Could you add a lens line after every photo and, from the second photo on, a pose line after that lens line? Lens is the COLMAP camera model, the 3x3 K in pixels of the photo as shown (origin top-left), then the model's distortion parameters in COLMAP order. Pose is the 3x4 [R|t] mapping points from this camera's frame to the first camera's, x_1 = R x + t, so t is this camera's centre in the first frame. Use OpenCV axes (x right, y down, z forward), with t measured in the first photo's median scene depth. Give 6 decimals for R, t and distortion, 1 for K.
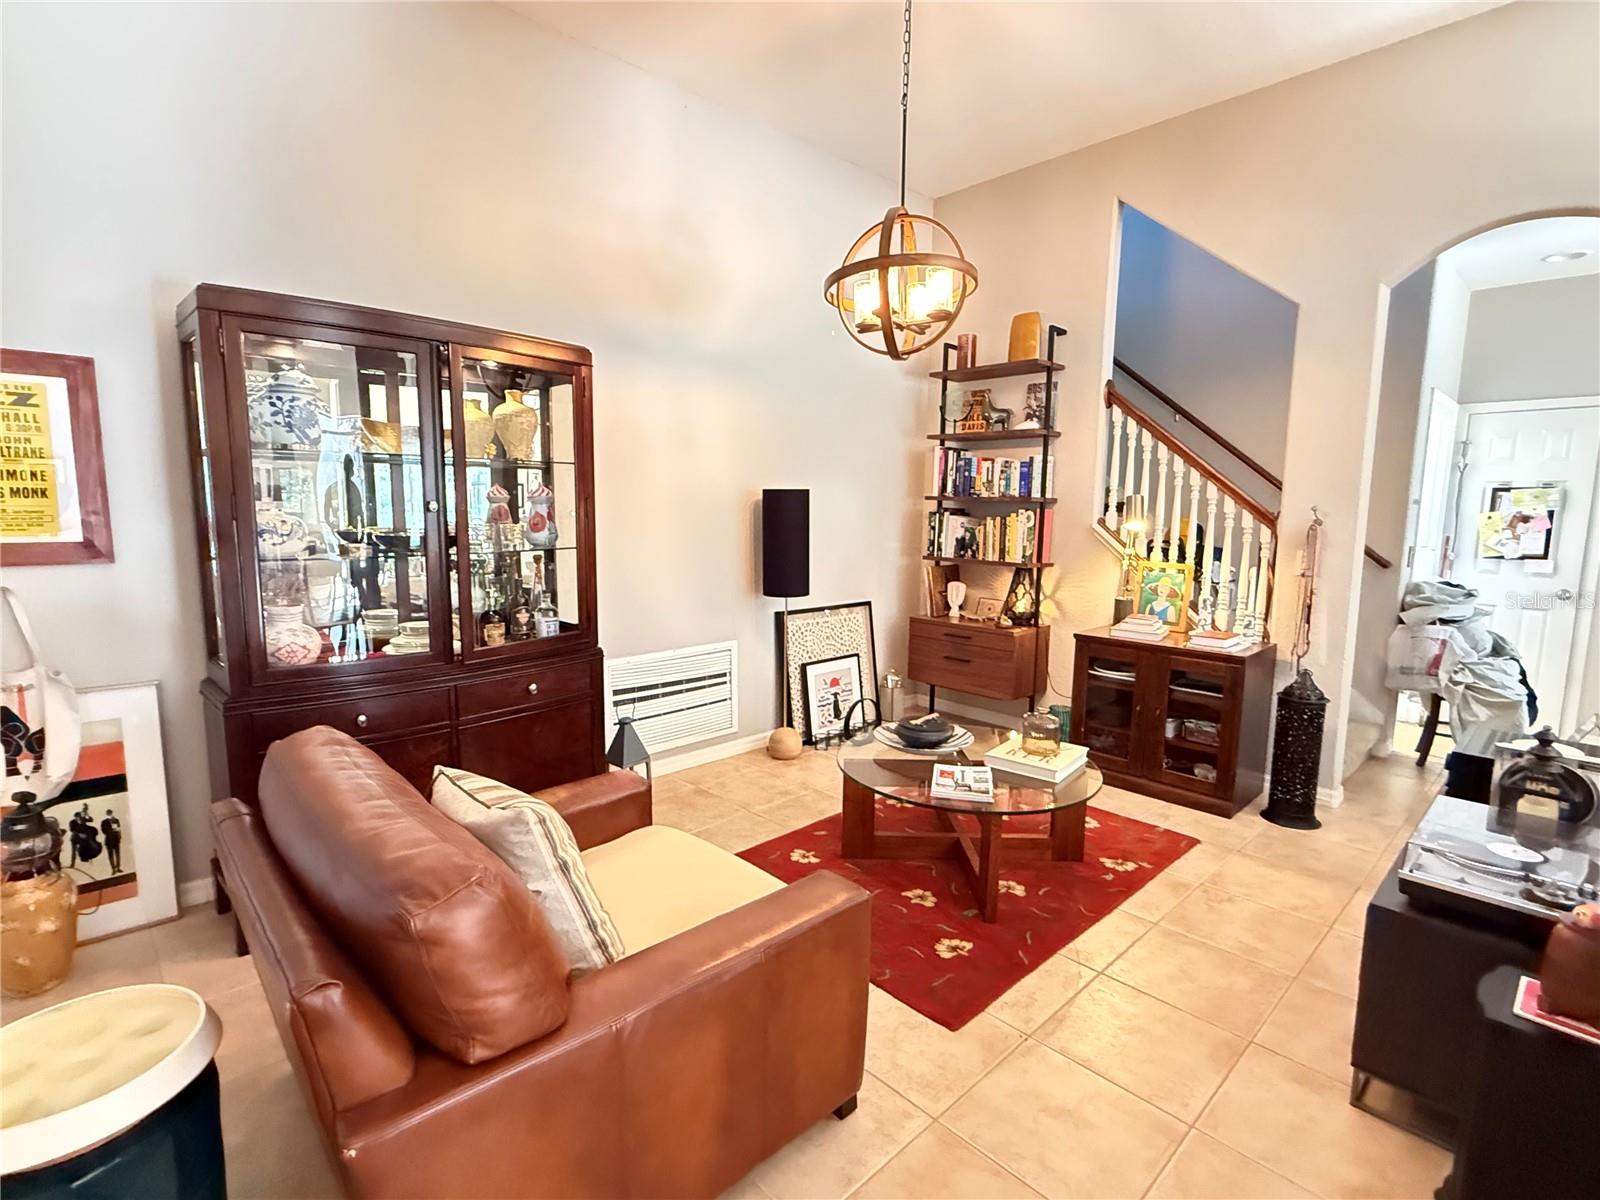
lens RADIAL K [[772.0, 0, 800.0], [0, 772.0, 600.0], [0, 0, 1]] dist [-0.000456, -0.000059]
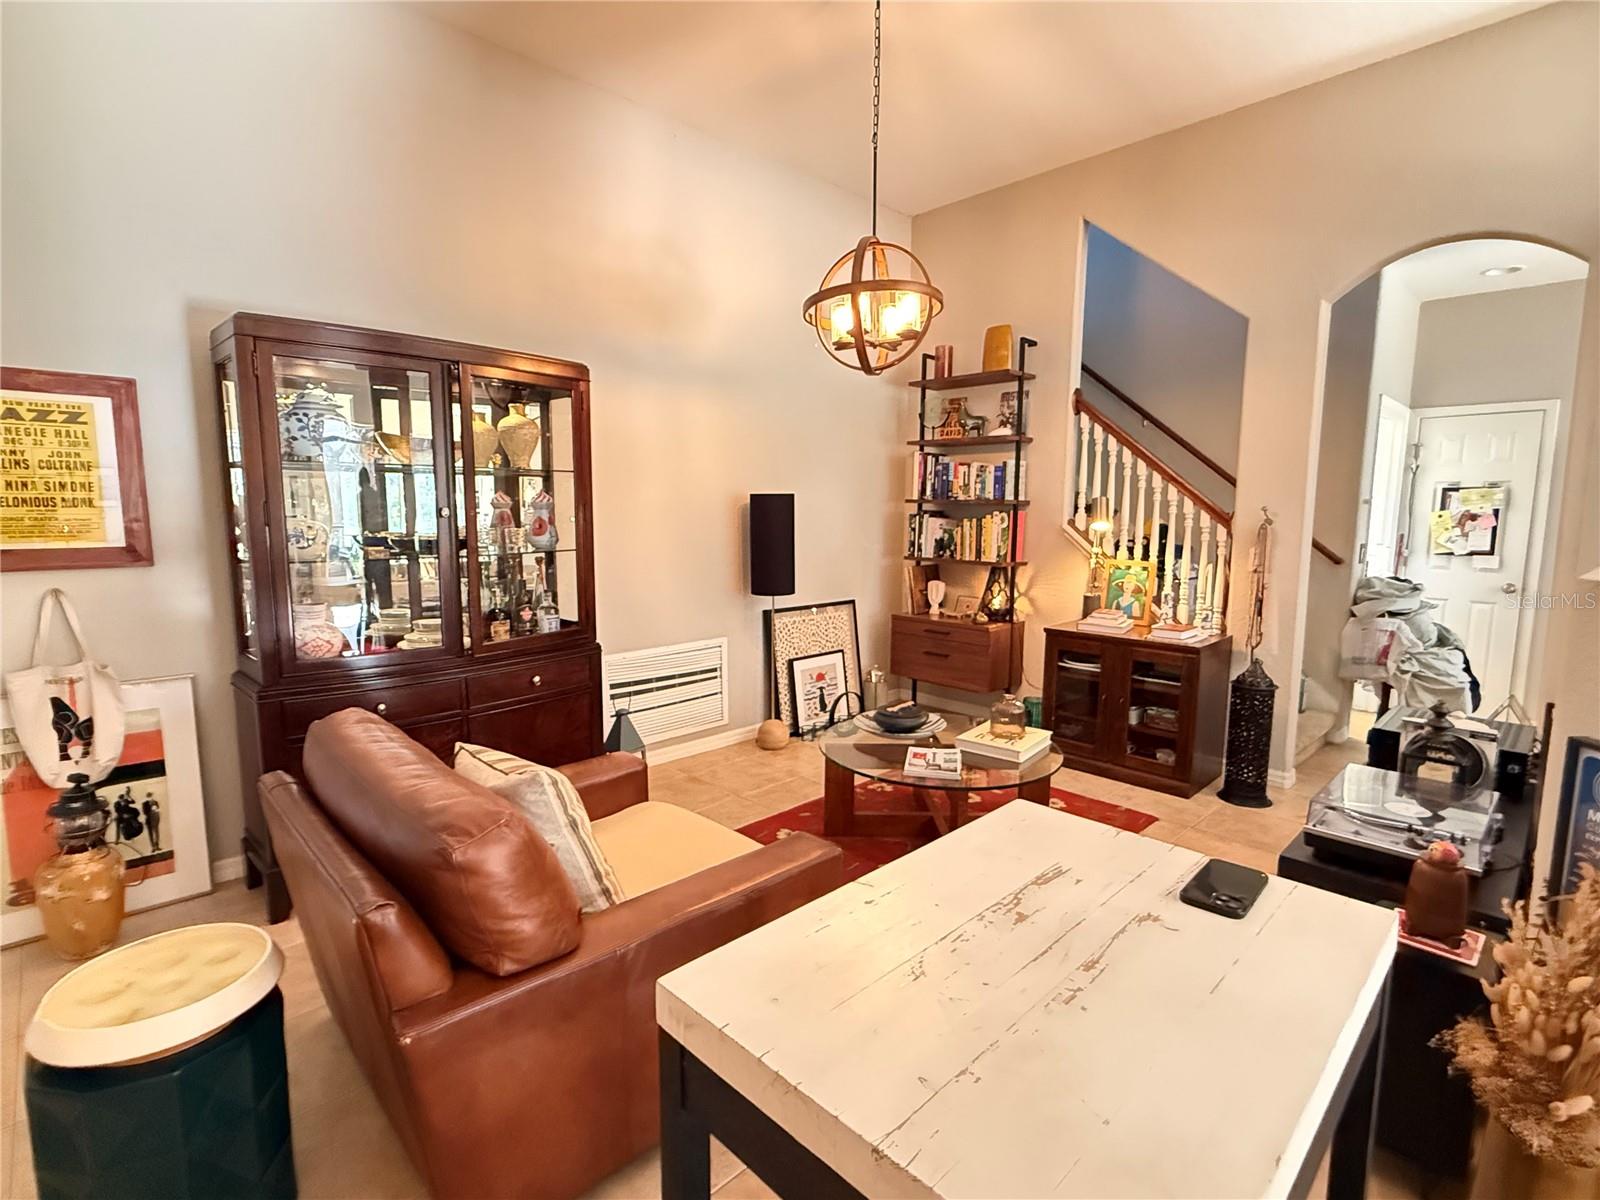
lens RADIAL K [[775.2, 0, 800.0], [0, 775.2, 600.0], [0, 0, 1]] dist [-0.000580, -0.000032]
pose [[0.999933, -0.007638, 0.008736, 0.012538], [0.007677, 0.999961, -0.004446, 0.009149], [-0.008702, 0.004513, 0.999952, -0.080357]]
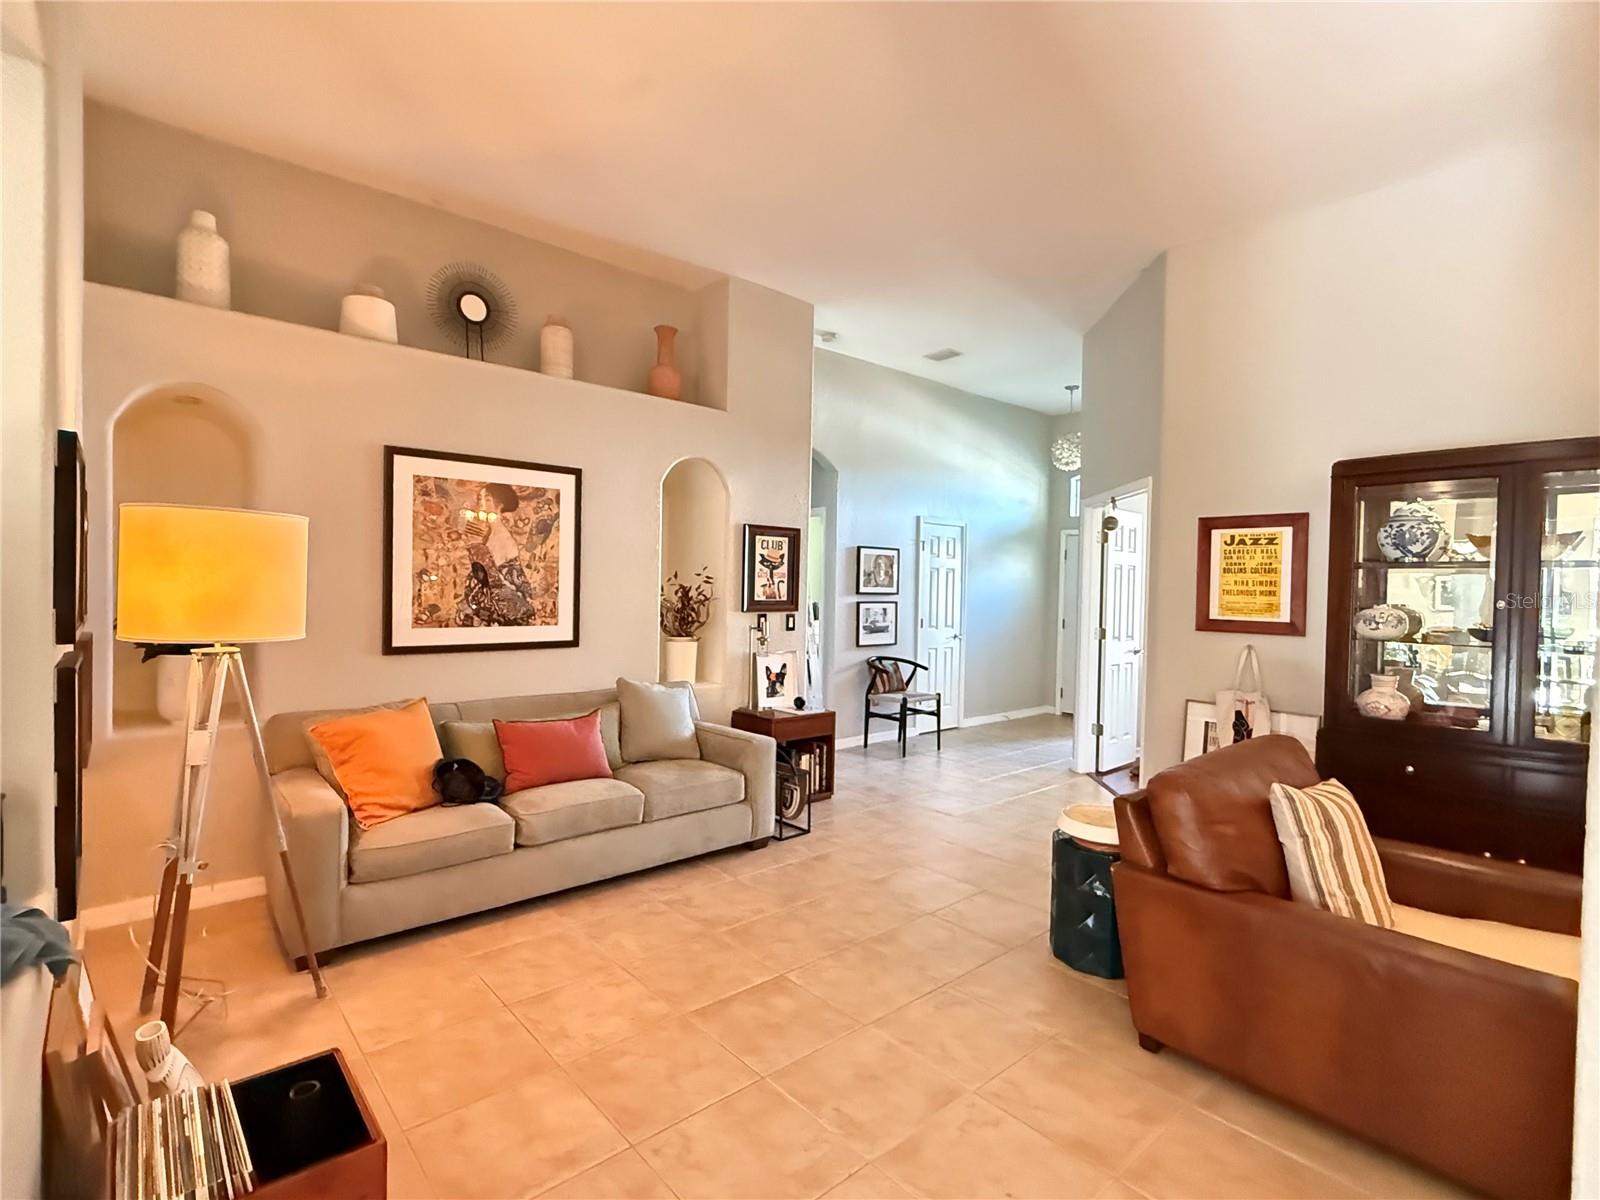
lens RADIAL K [[772.0, 0, 800.0], [0, 772.0, 600.0], [0, 0, 1]] dist [-0.000456, -0.000059]
pose [[-0.041501, 0.004970, -0.999126, 0.581525], [-0.146645, 0.989128, 0.011012, 0.009912], [0.988318, 0.146974, -0.040321, 0.012275]]
